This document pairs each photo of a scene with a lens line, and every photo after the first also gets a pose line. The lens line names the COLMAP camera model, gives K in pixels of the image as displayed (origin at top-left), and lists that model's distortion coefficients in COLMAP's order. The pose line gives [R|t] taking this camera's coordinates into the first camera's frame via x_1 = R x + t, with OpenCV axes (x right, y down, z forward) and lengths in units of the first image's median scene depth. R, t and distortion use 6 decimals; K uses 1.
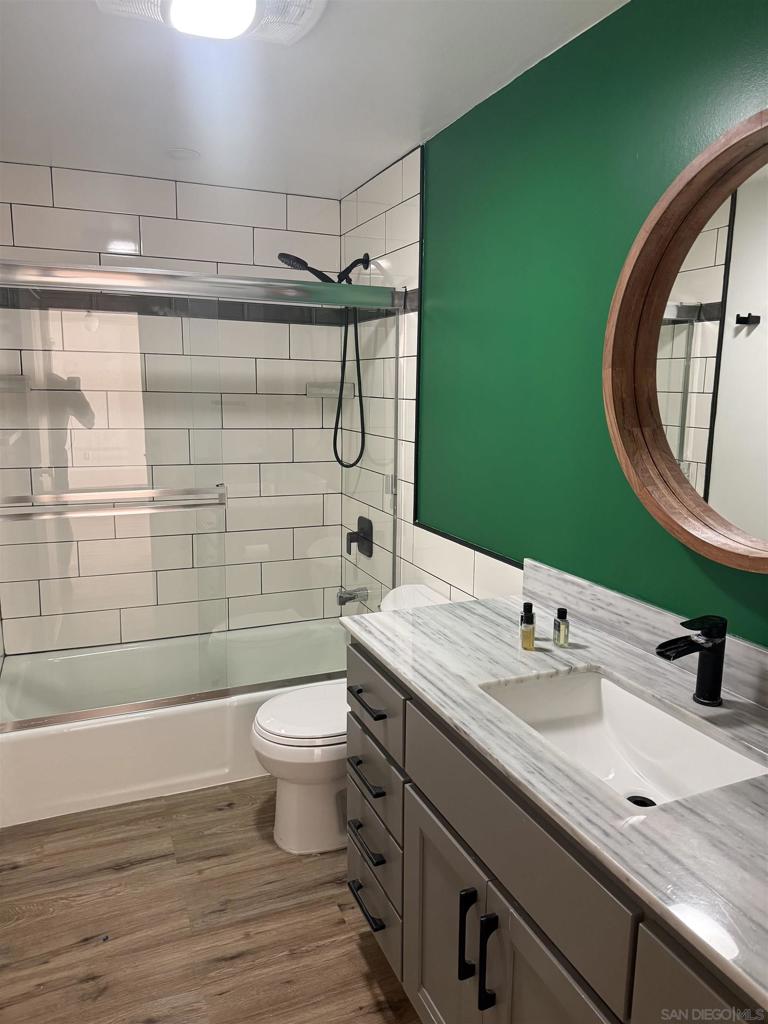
lens RADIAL K [[715.7, 0, 377.1], [0, 715.7, 517.4], [0, 0, 1]] dist [0.071254, -0.092245]
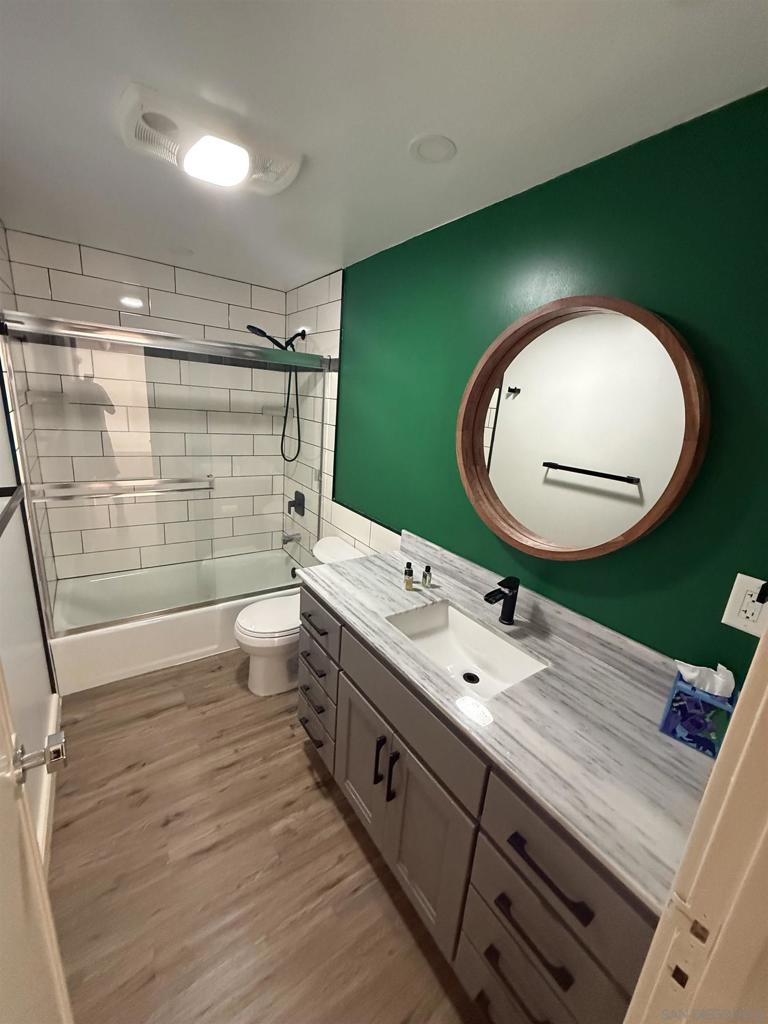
lens RADIAL K [[405.6, 0, 381.8], [0, 405.6, 510.5], [0, 0, 1]] dist [0.002983, -0.002615]
pose [[0.975075, 0.006940, 0.221767, -0.062888], [-0.029435, 0.994722, 0.098293, -0.087006], [-0.219914, -0.102371, 0.970133, 0.063159]]
